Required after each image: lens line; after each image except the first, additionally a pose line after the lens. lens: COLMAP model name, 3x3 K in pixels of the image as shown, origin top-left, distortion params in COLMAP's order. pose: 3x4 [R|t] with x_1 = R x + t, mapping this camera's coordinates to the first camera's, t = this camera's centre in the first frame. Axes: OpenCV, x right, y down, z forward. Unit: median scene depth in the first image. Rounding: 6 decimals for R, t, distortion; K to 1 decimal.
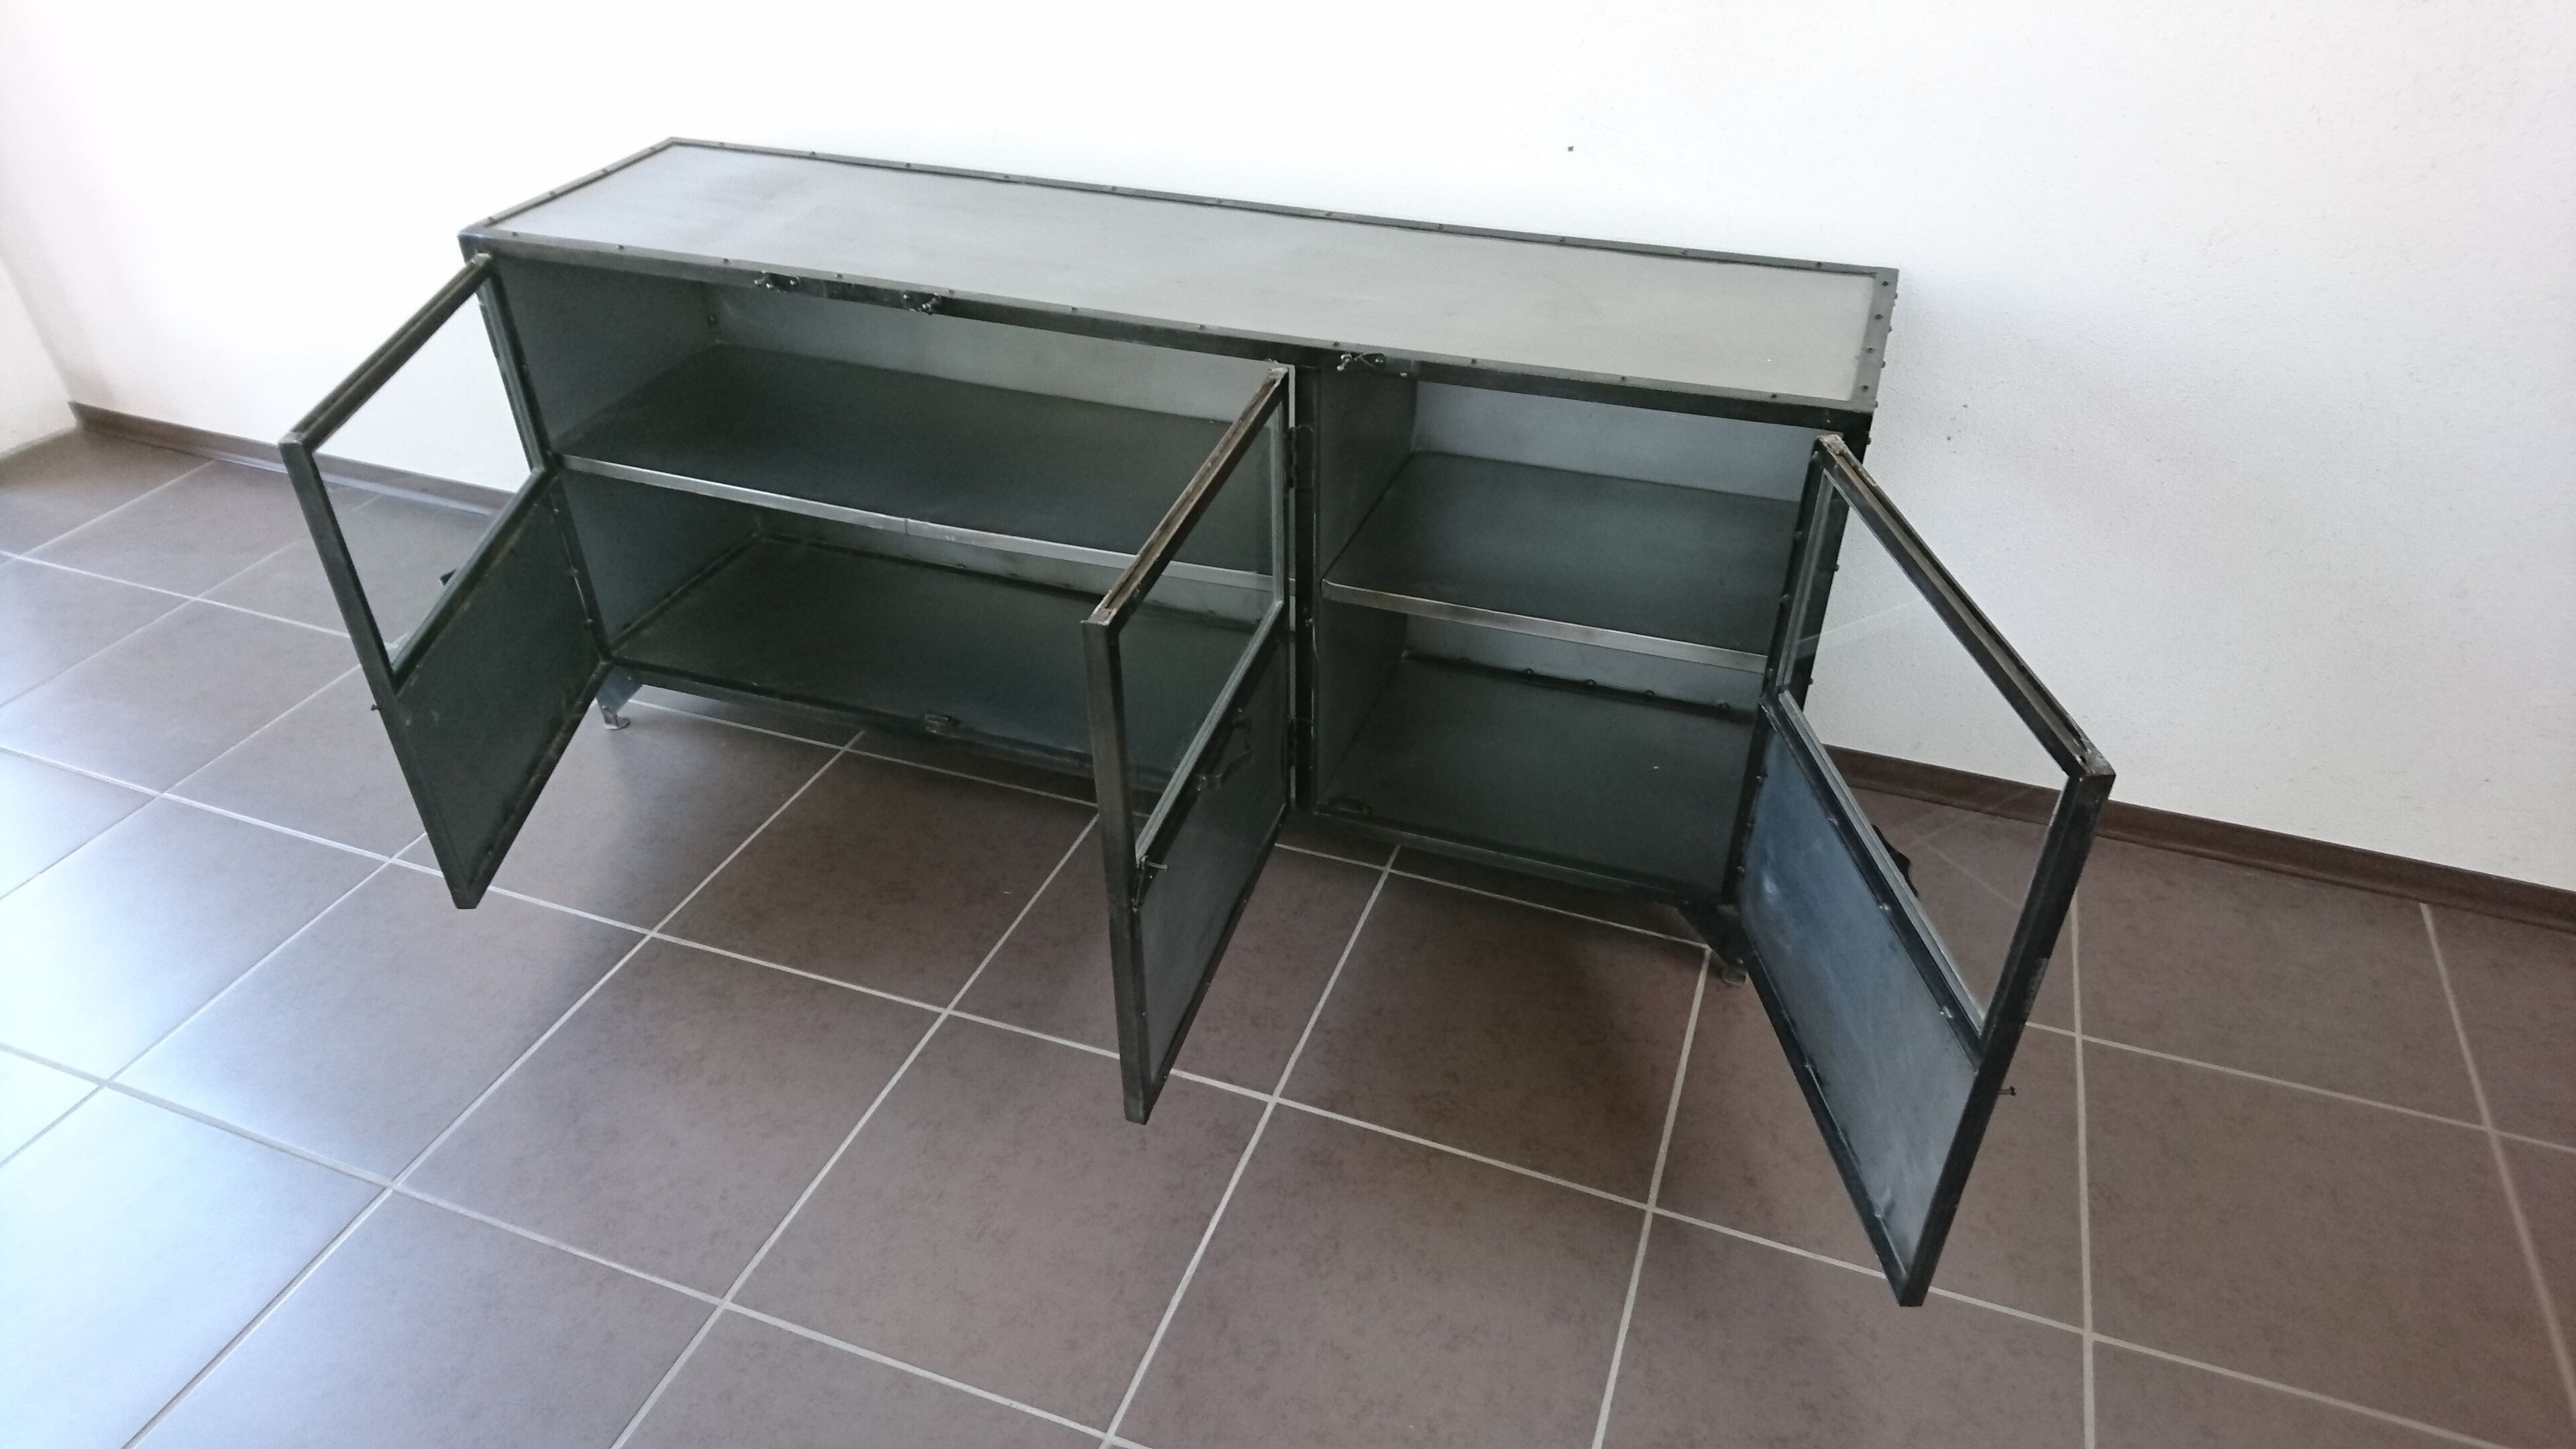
lens RADIAL K [[1611.7, 0, 1288.0], [0, 1611.7, 724.5], [0, 0, 1]] dist [0.123732, -0.186909]
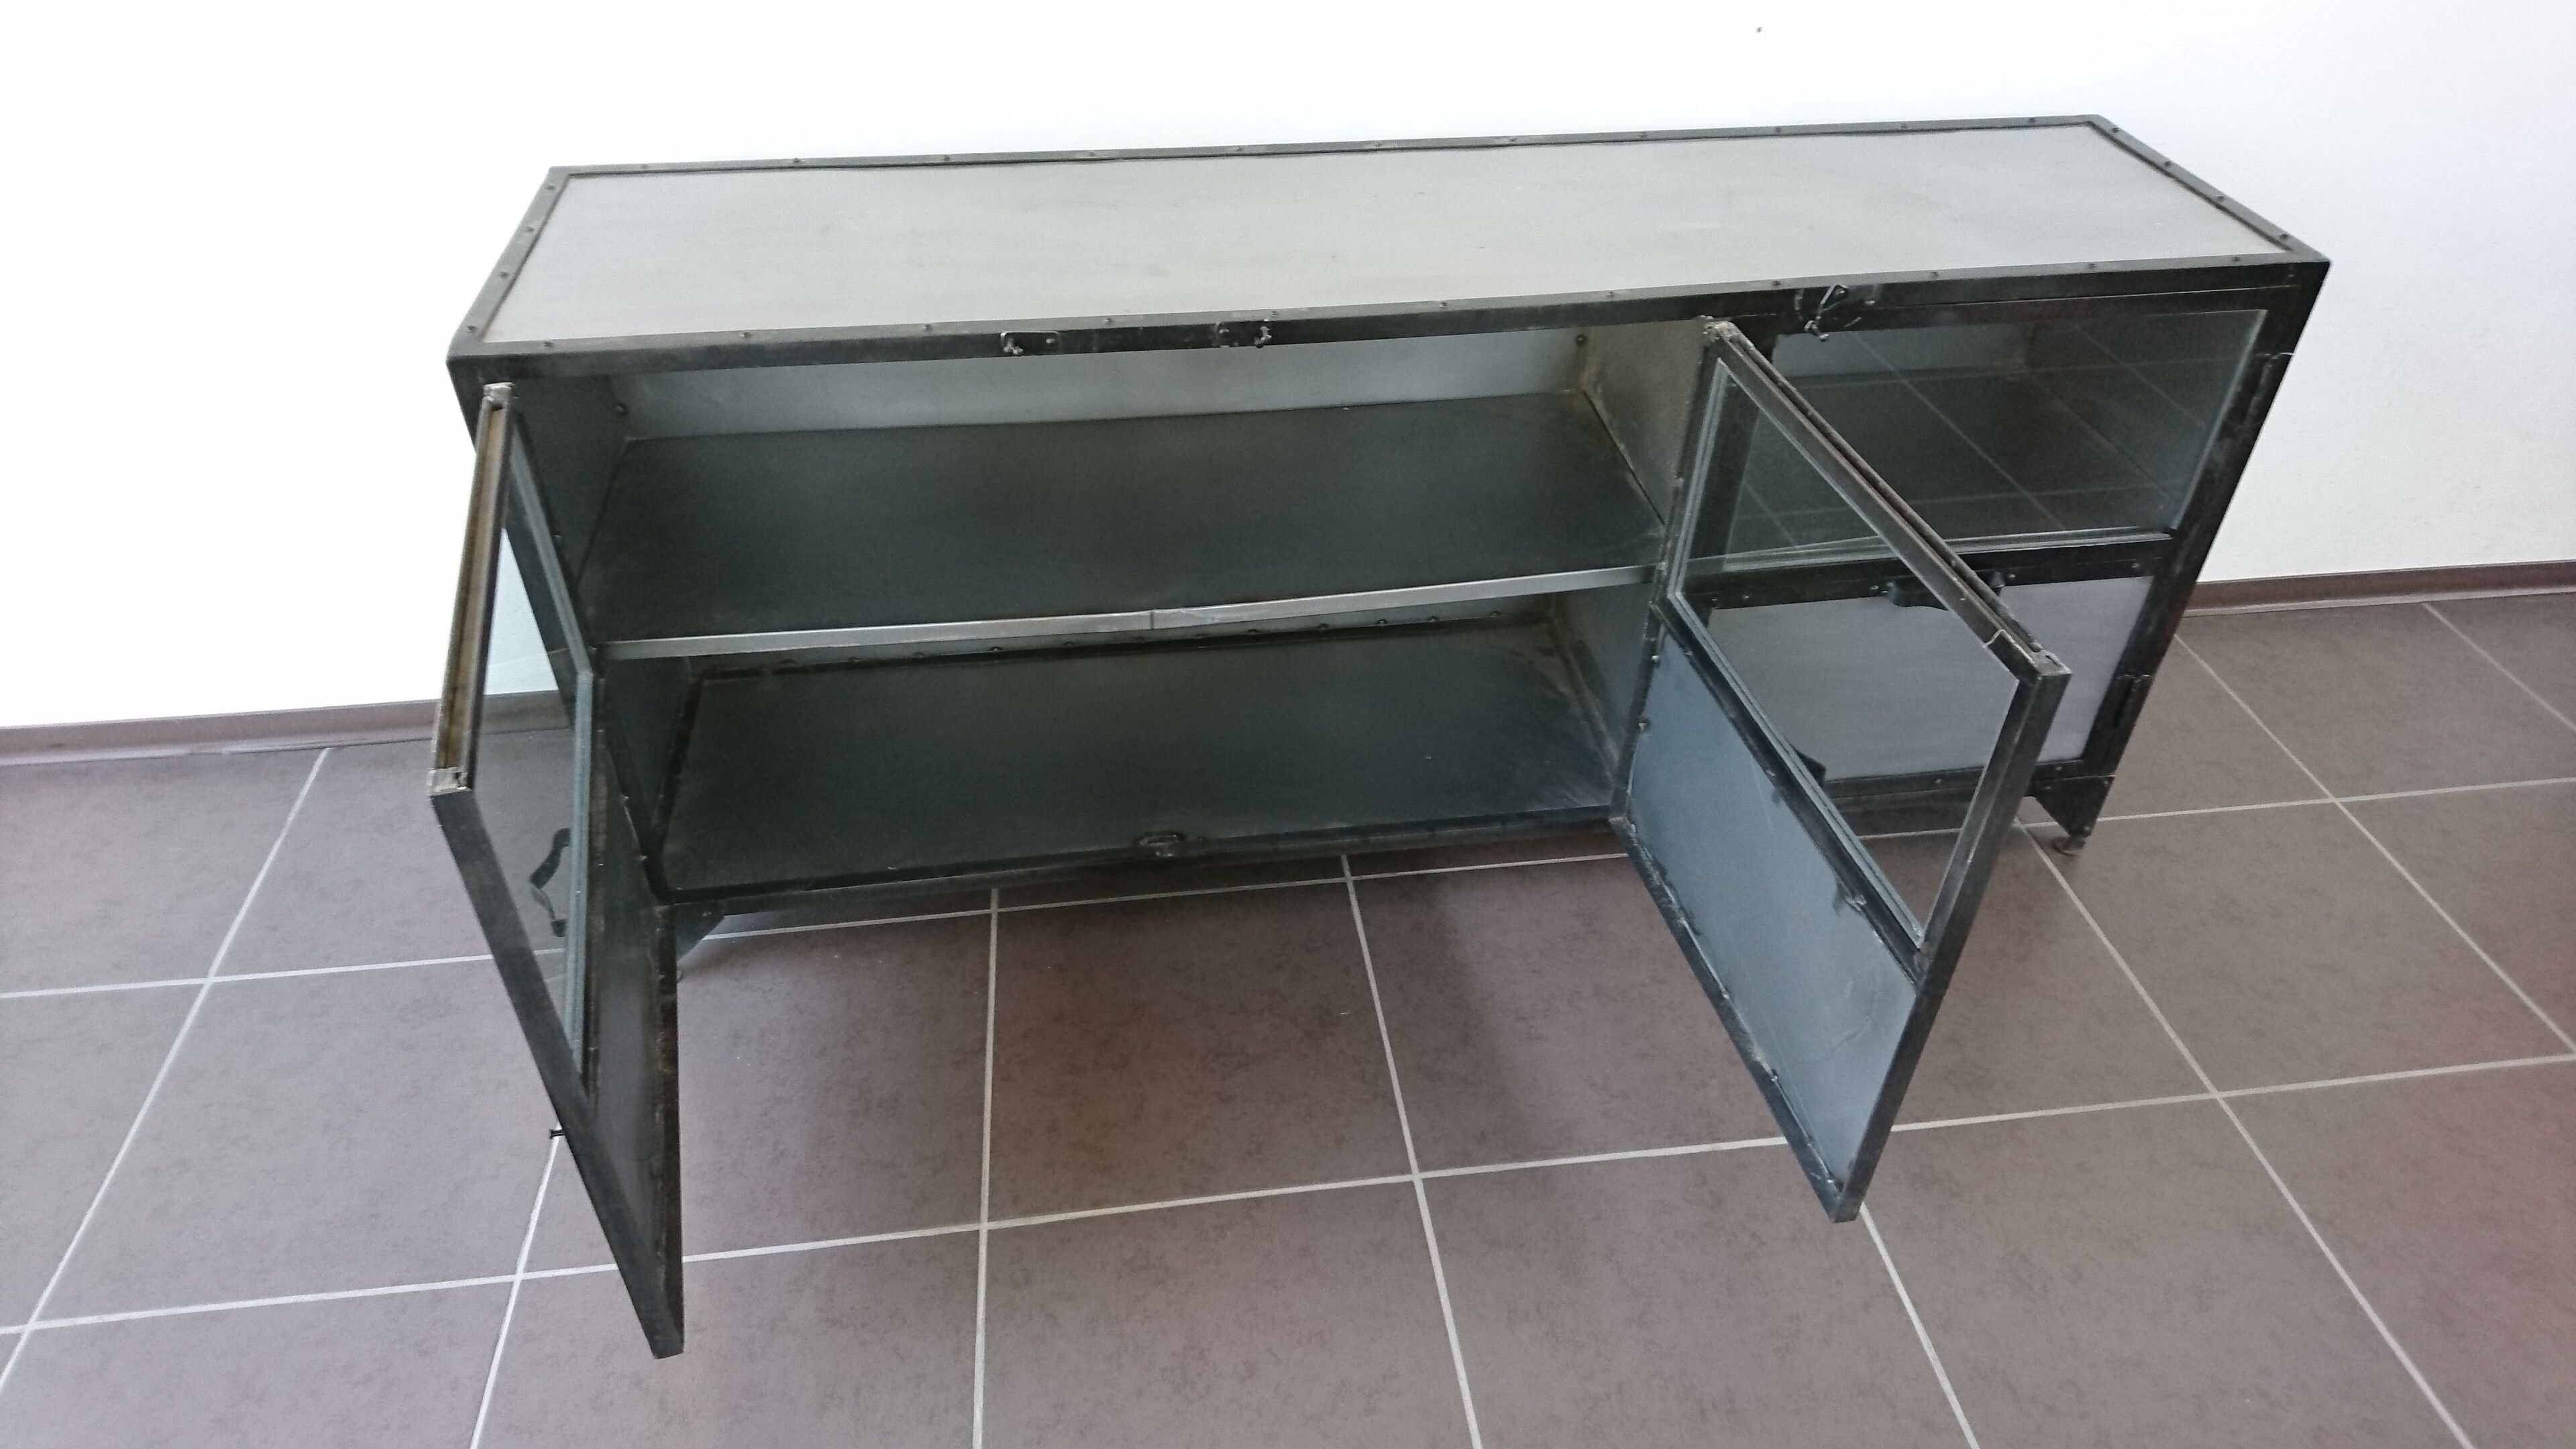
lens RADIAL K [[1611.7, 0, 1288.0], [0, 1611.7, 724.5], [0, 0, 1]] dist [0.123732, -0.186909]
pose [[0.882961, -0.275790, 0.379894, -0.485518], [0.252891, 0.961217, 0.110033, -0.140953], [-0.395507, -0.001083, 0.918462, 0.253029]]
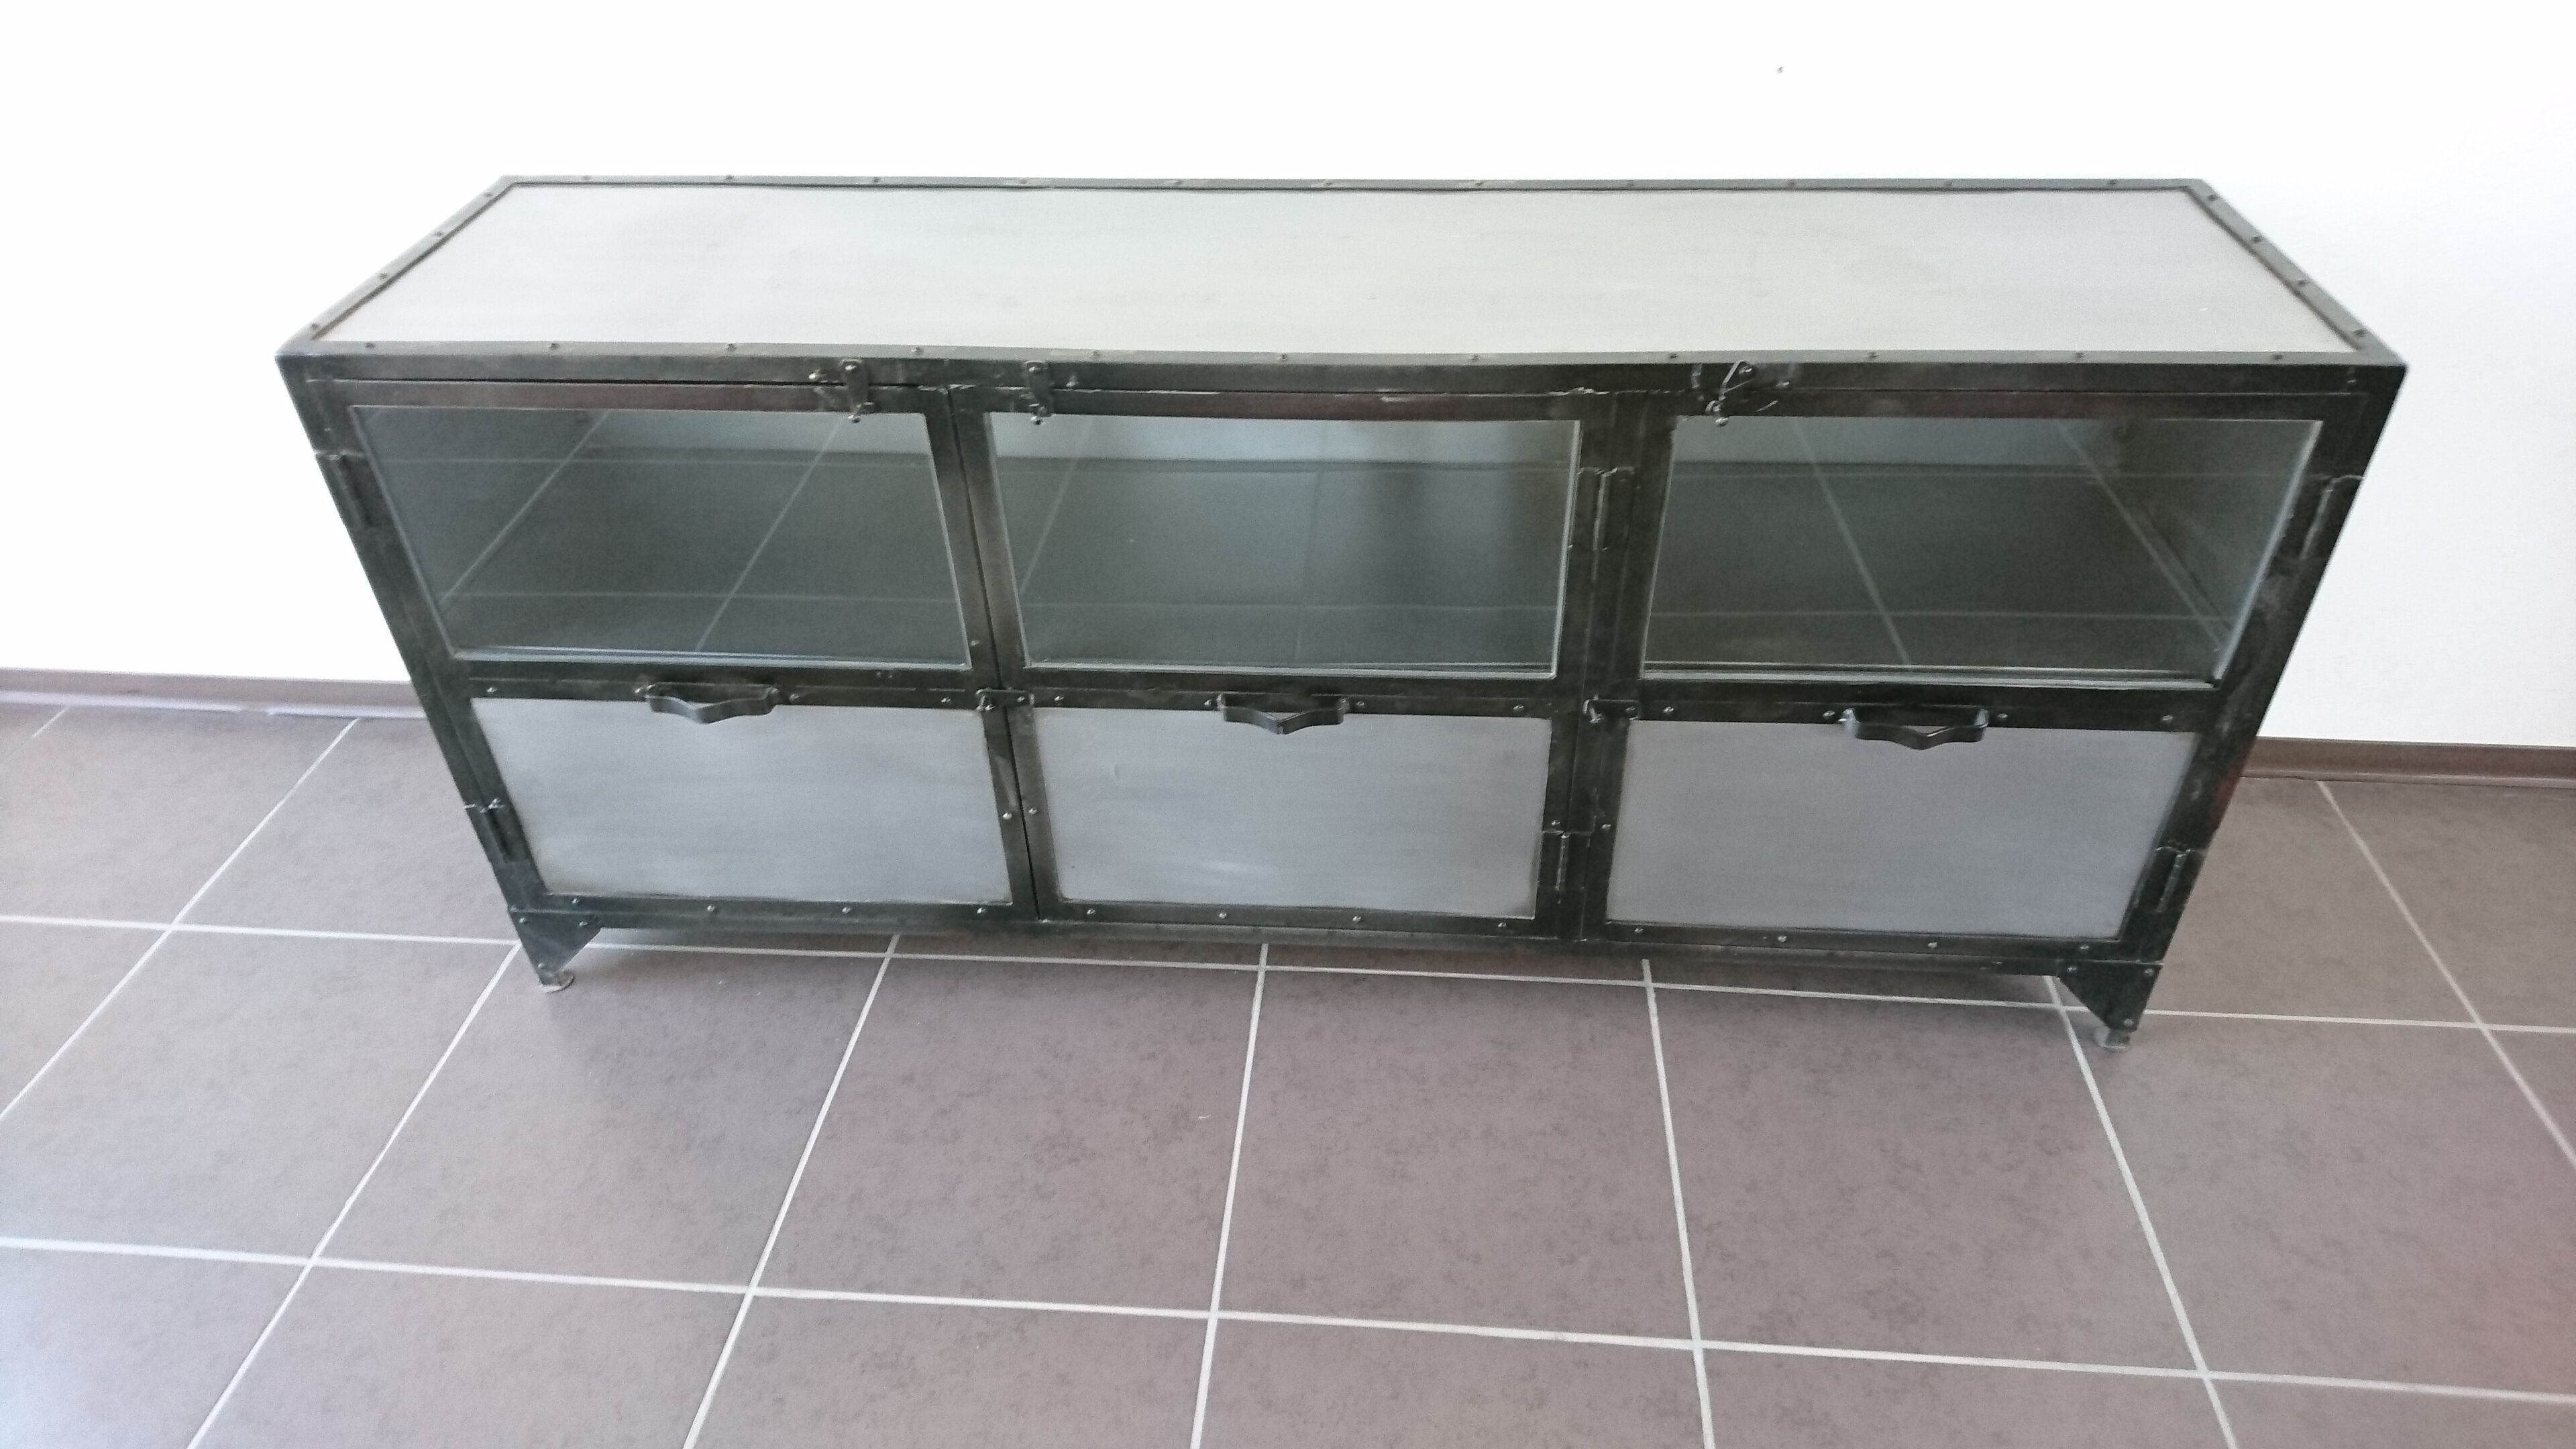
lens RADIAL K [[1611.7, 0, 1288.0], [0, 1611.7, 724.5], [0, 0, 1]] dist [0.123732, -0.186909]
pose [[0.963610, -0.173631, 0.203244, -0.263376], [0.167771, 0.984759, 0.045852, -0.108939], [-0.208108, -0.010085, 0.978054, 0.250558]]
